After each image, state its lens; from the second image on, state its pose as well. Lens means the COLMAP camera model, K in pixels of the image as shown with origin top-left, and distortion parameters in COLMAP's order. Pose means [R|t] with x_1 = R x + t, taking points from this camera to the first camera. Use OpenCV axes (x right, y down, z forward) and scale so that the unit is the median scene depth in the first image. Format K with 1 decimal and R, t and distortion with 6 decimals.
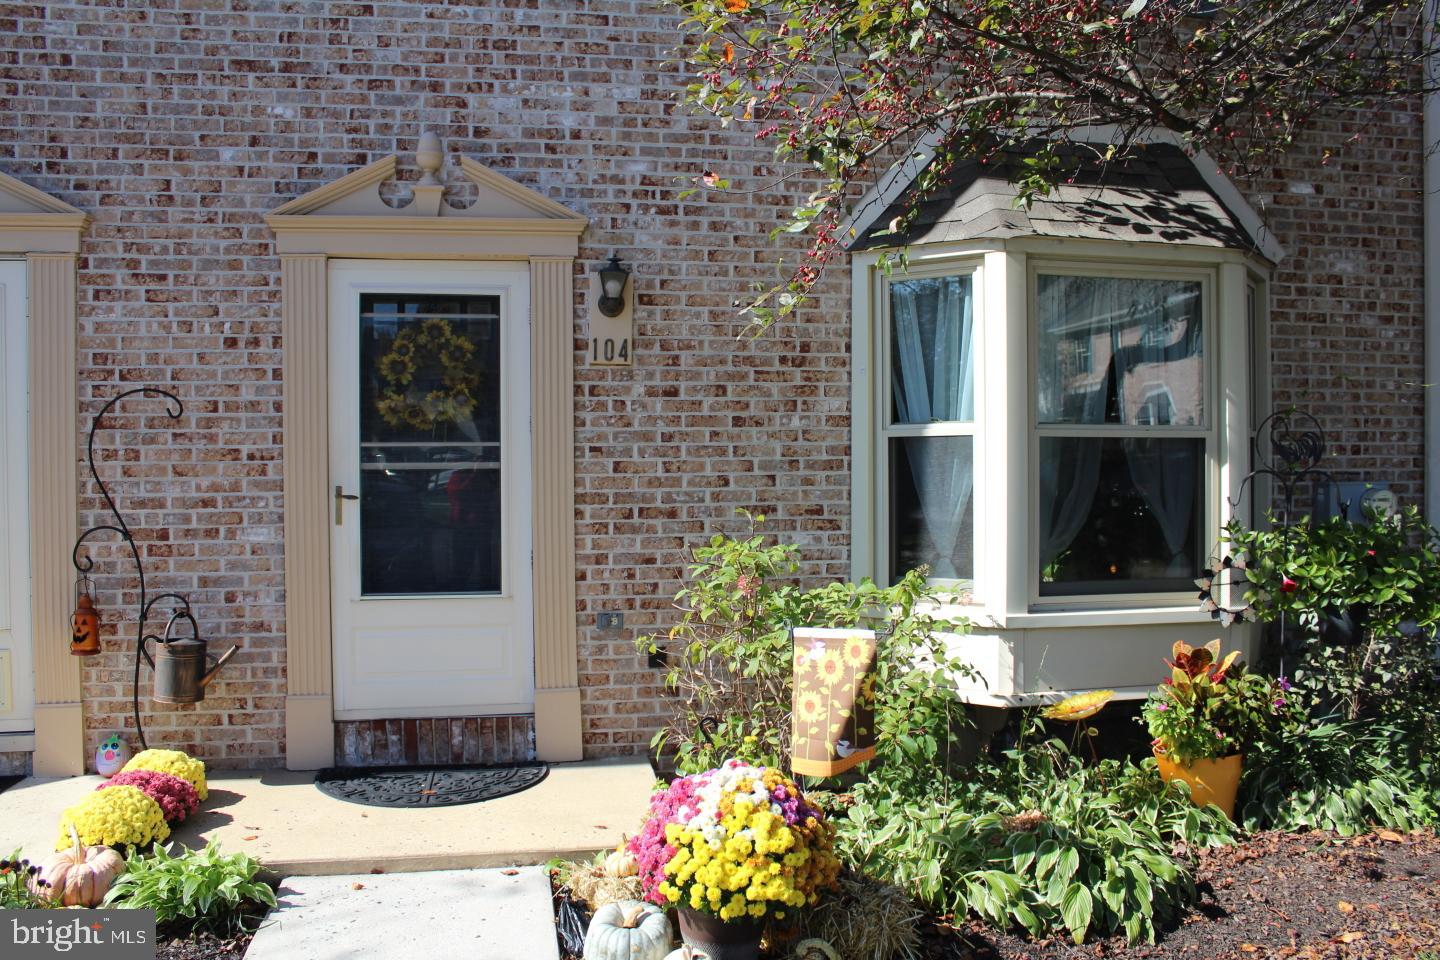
lens RADIAL K [[1173.5, 0, 720.0], [0, 1173.5, 480.0], [0, 0, 1]] dist [-0.145984, 0.126801]
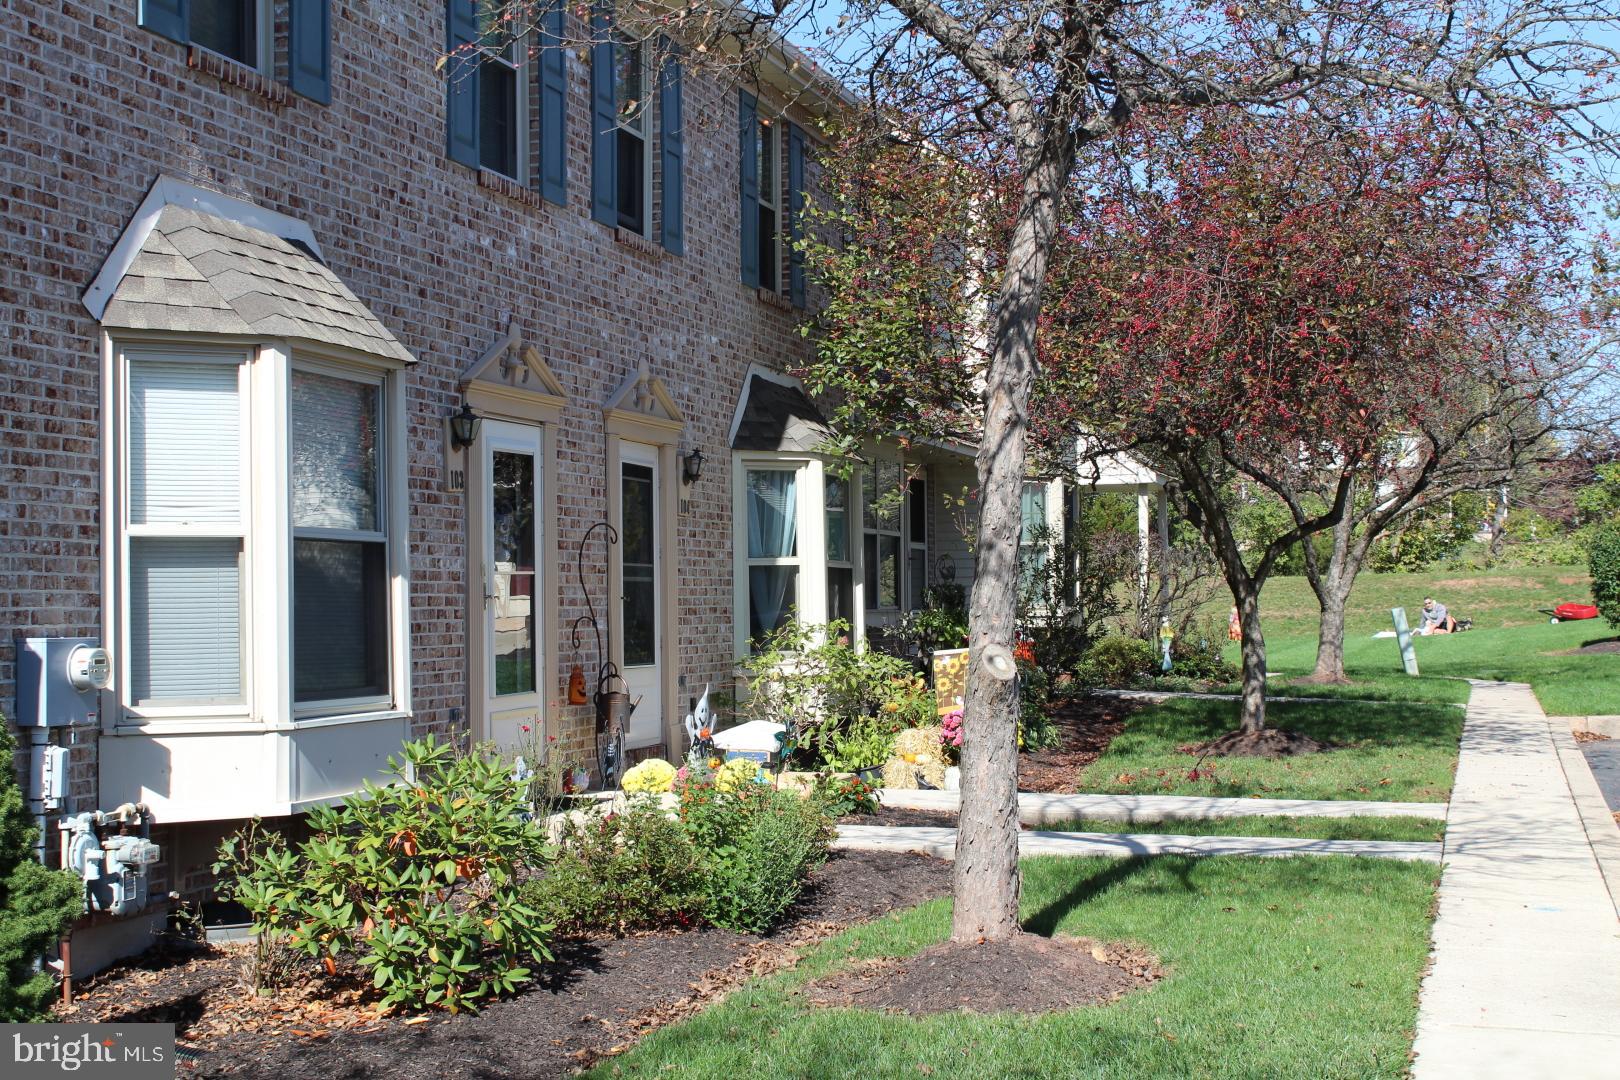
lens RADIAL K [[2399.6, 0, 810.0], [0, 2399.6, 540.0], [0, 0, 1]] dist [0.002347, 0.003091]
pose [[0.437834, 0.027637, 0.898631, -2.988820], [0.022293, 0.998886, -0.041582, 0.072524], [-0.898779, 0.038240, 0.436730, -0.565647]]
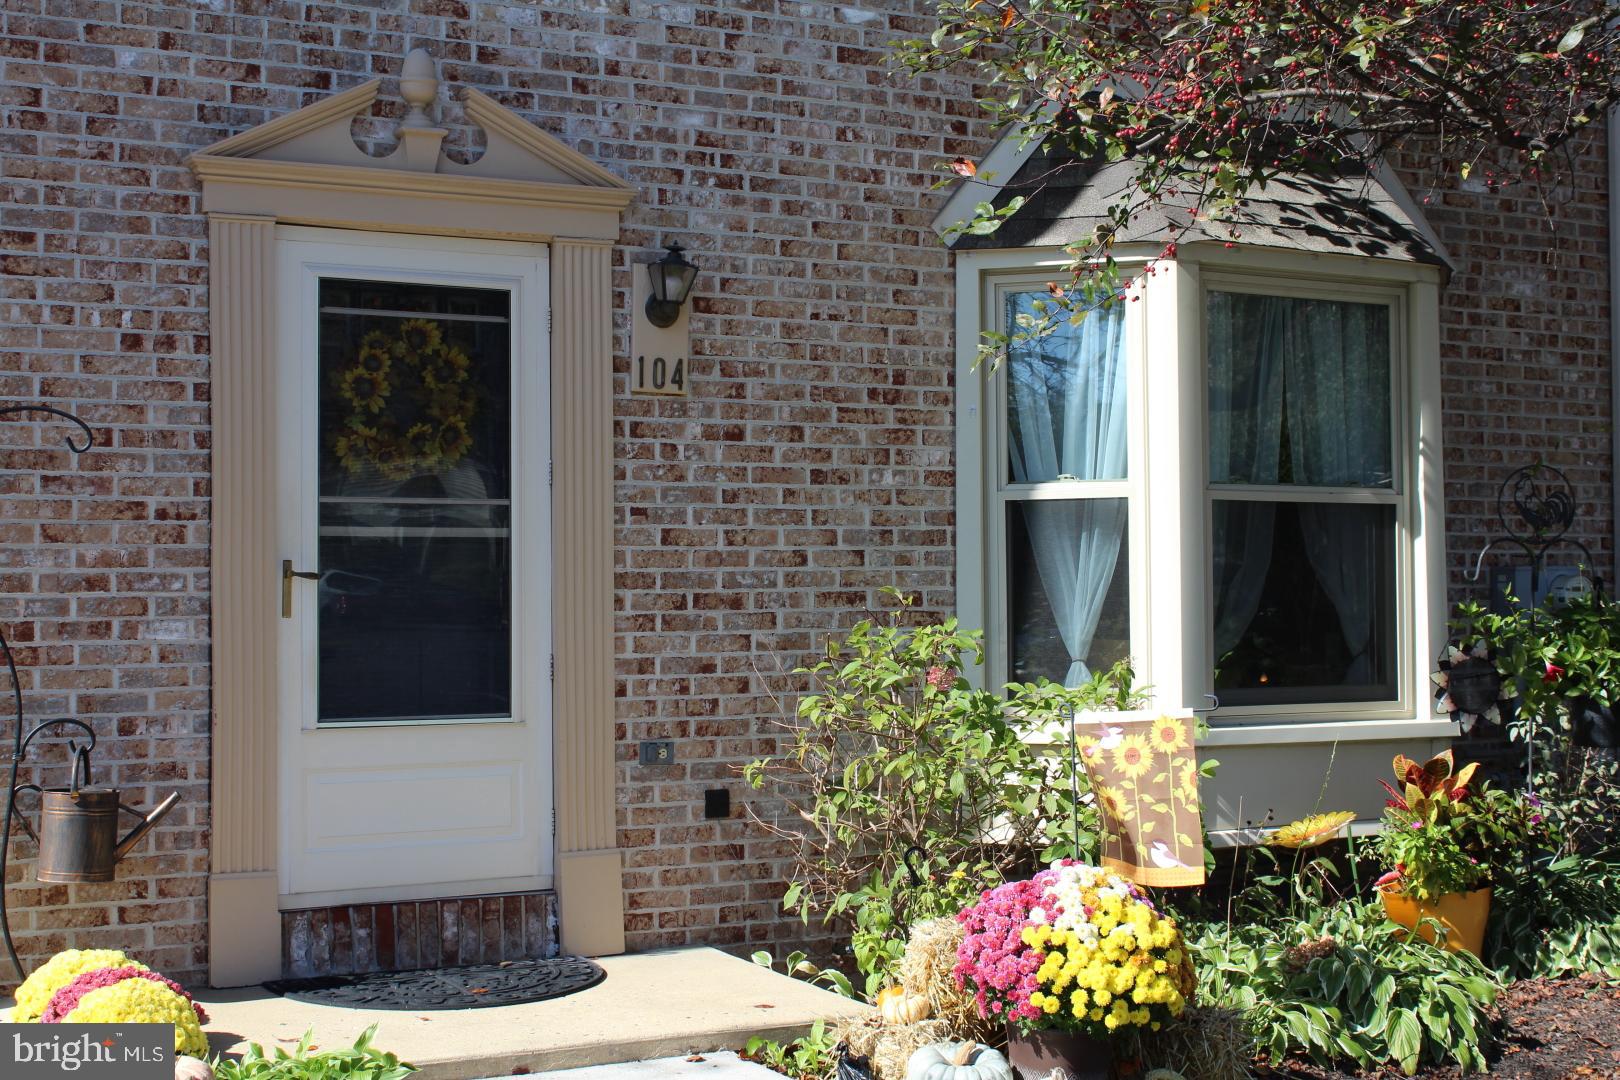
lens RADIAL K [[2217.2, 0, 768.4], [0, 2217.2, 534.3], [0, 0, 1]] dist [-0.034987, 0.105377]
pose [[0.954650, 0.007974, 0.297625, -0.447594], [0.004860, 0.999091, -0.042356, 0.046715], [-0.297692, 0.041882, 0.953743, -0.321451]]
